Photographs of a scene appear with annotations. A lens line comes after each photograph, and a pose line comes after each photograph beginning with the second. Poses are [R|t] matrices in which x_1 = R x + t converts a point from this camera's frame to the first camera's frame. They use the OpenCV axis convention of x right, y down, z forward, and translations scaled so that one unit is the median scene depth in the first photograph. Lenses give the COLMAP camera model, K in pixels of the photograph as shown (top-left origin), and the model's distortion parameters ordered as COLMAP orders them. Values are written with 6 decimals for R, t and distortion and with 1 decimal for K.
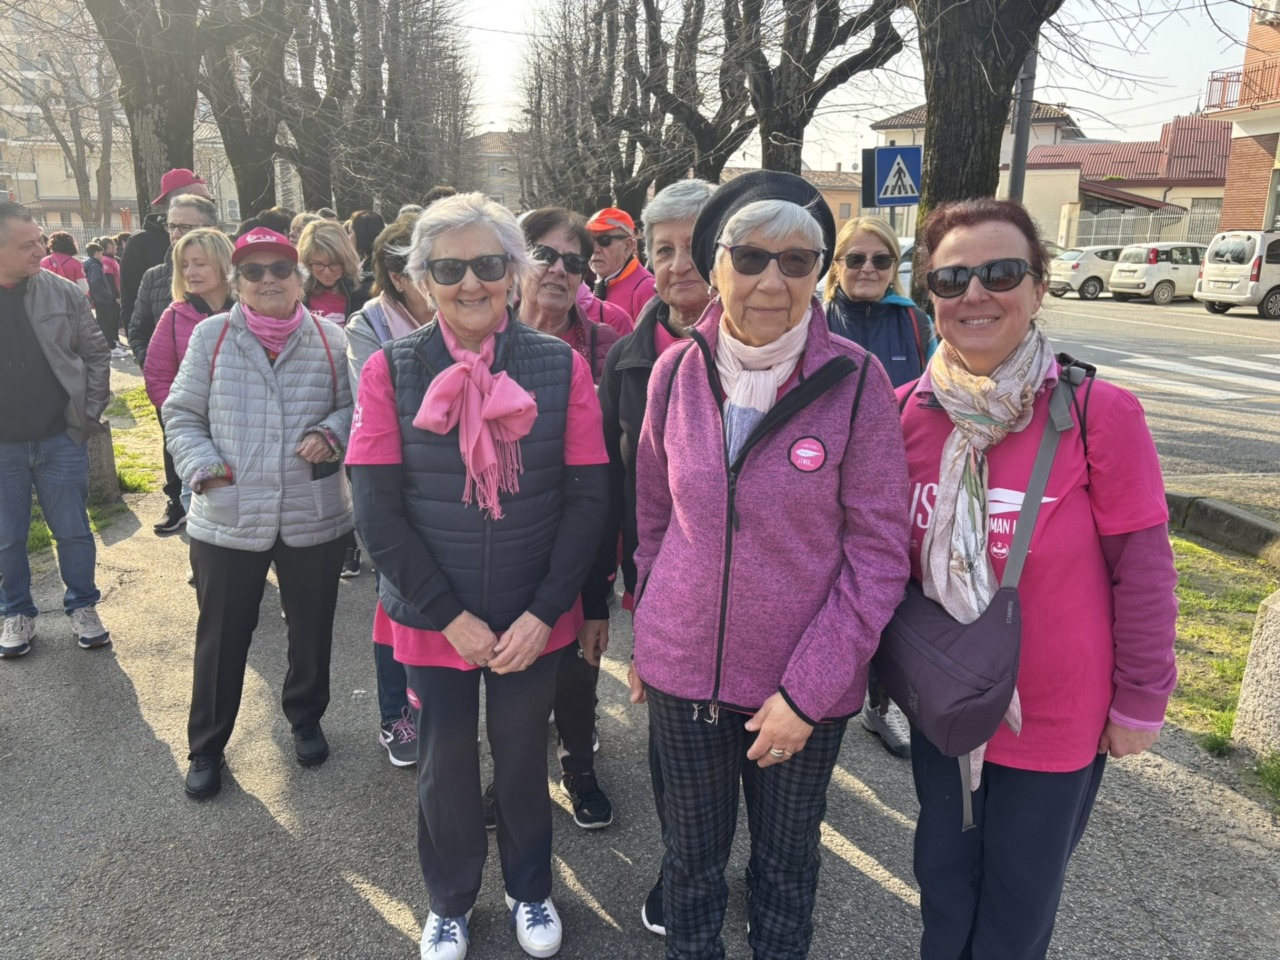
lens RADIAL K [[963.2, 0, 635.4], [0, 963.2, 477.1], [0, 0, 1]] dist [0.051707, -0.056396]
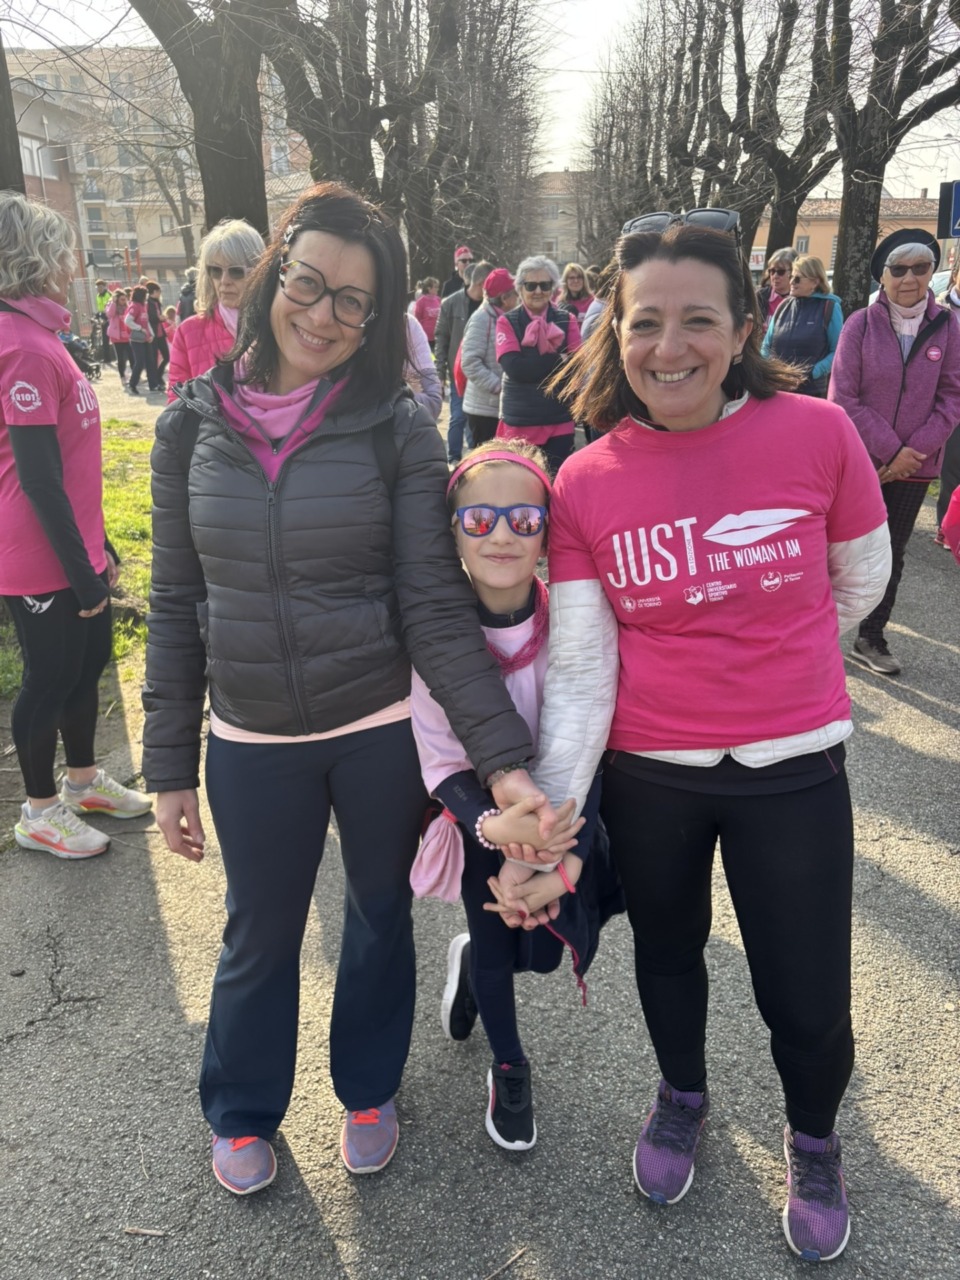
lens RADIAL K [[971.9, 0, 480.0], [0, 971.9, 640.0], [0, 0, 1]] dist [0.051326, -0.056385]
pose [[0.980492, 0.044993, -0.191340, -0.020247], [-0.024308, 0.993732, 0.109113, 0.032799], [0.195050, -0.102333, 0.975440, -0.119053]]
